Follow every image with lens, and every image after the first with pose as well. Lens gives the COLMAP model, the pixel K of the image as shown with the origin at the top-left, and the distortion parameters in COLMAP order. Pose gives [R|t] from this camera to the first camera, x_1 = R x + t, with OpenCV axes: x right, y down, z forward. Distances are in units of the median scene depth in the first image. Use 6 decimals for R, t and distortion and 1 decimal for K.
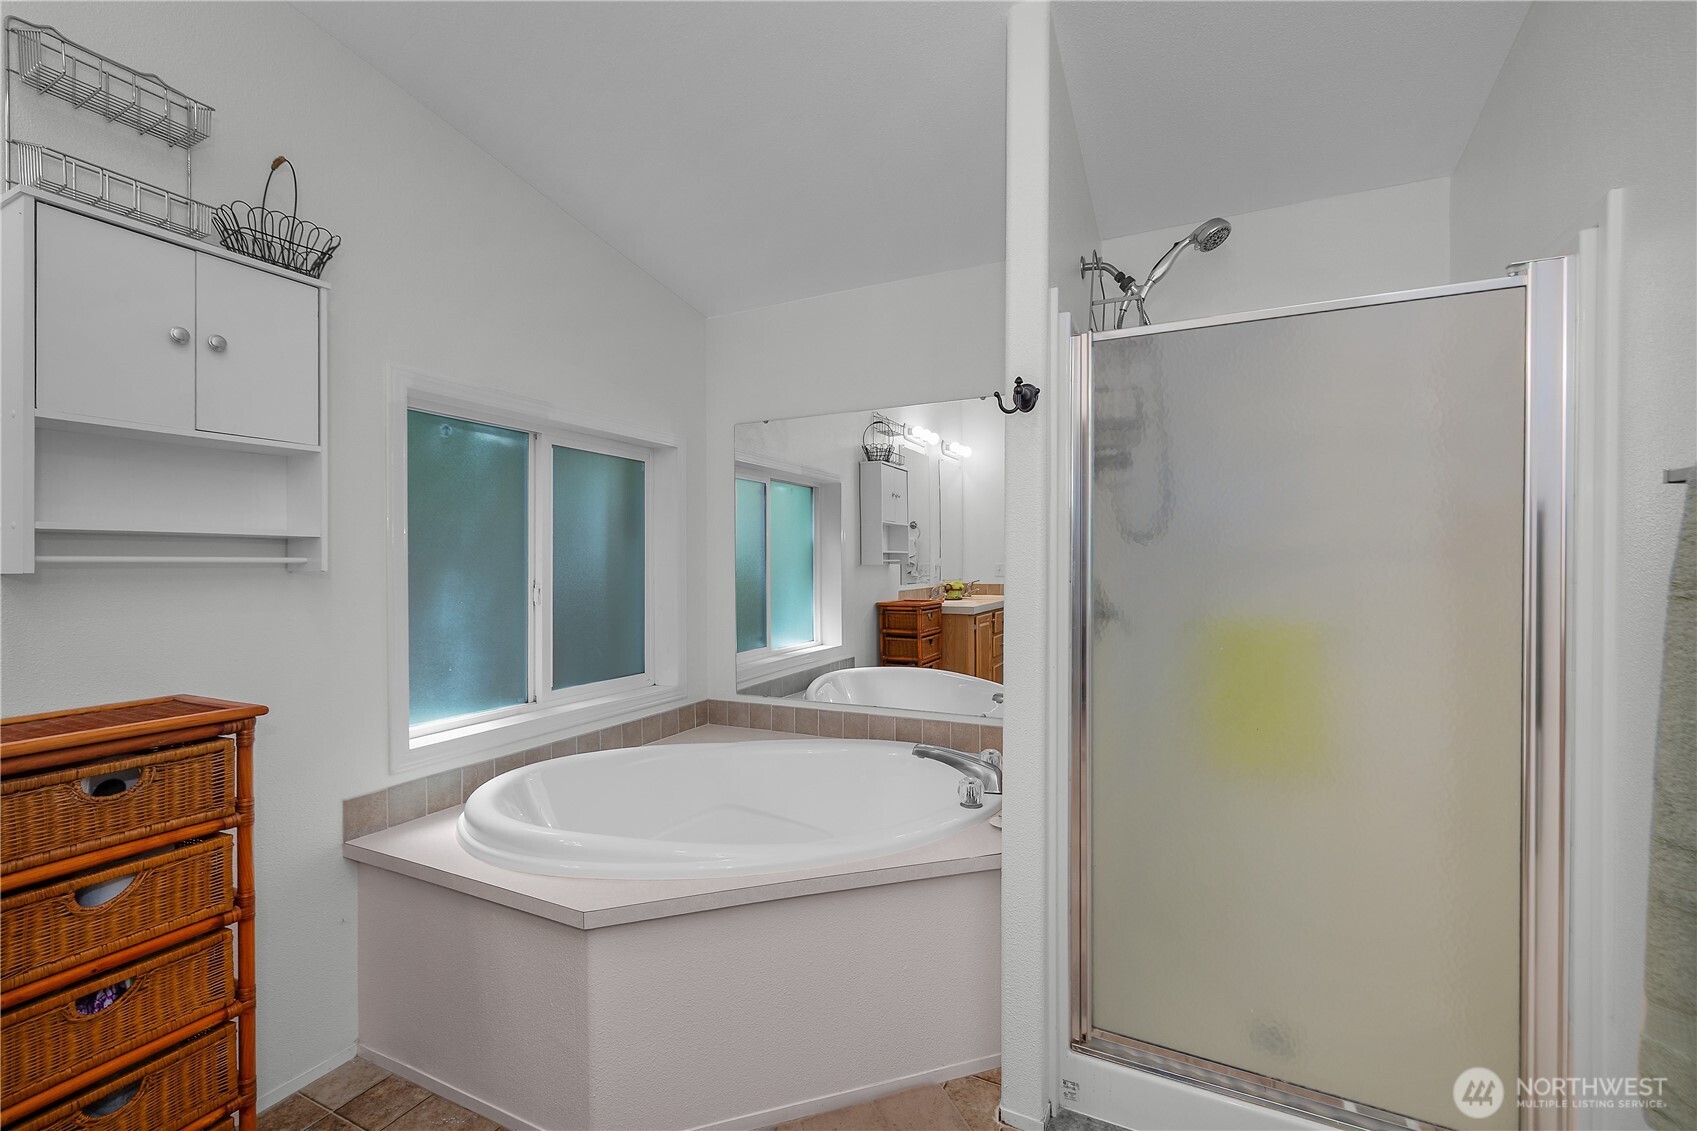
lens RADIAL K [[745.0, 0, 840.0], [0, 745.0, 561.4], [0, 0, 1]] dist [-0.003518, 0.002538]
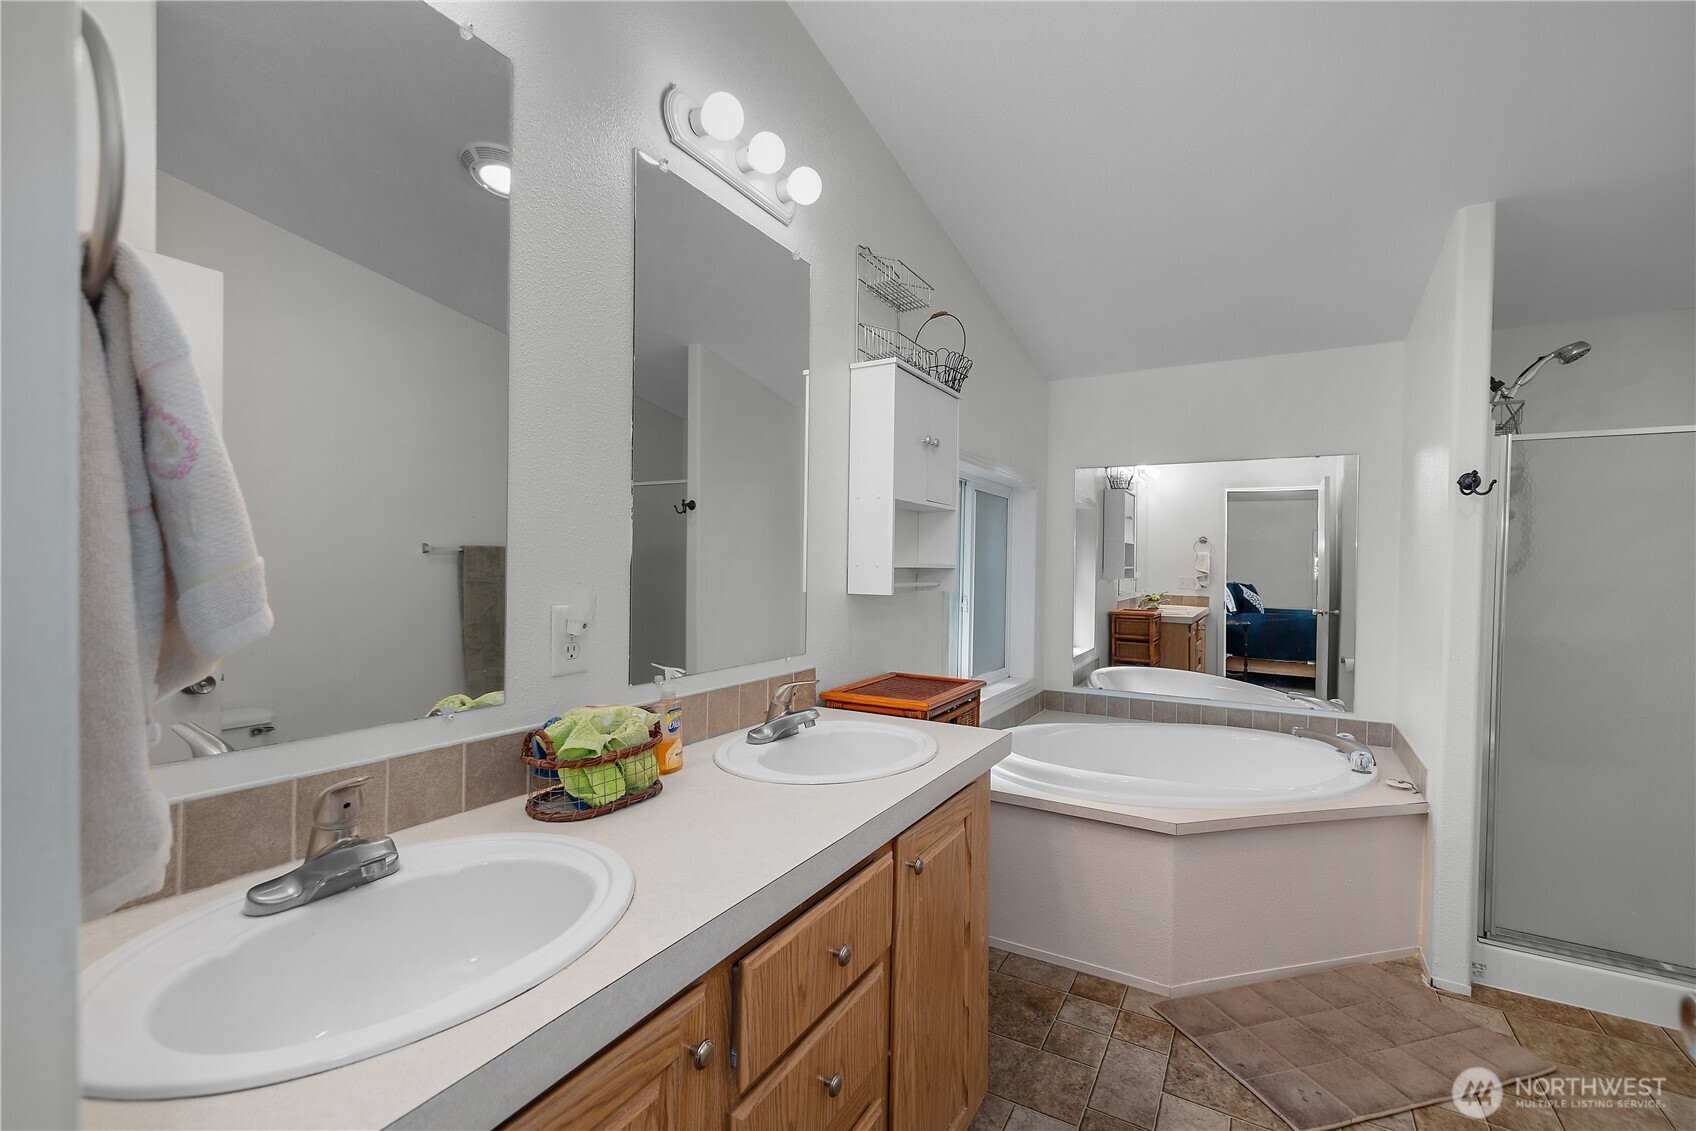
lens RADIAL K [[744.6, 0, 849.0], [0, 744.6, 567.0], [0, 0, 1]] dist [-0.003518, 0.002538]
pose [[0.998327, 0.021249, -0.053776, -0.531072], [-0.020687, 0.999726, 0.010989, -0.030498], [0.053994, -0.009859, 0.998493, -0.301709]]
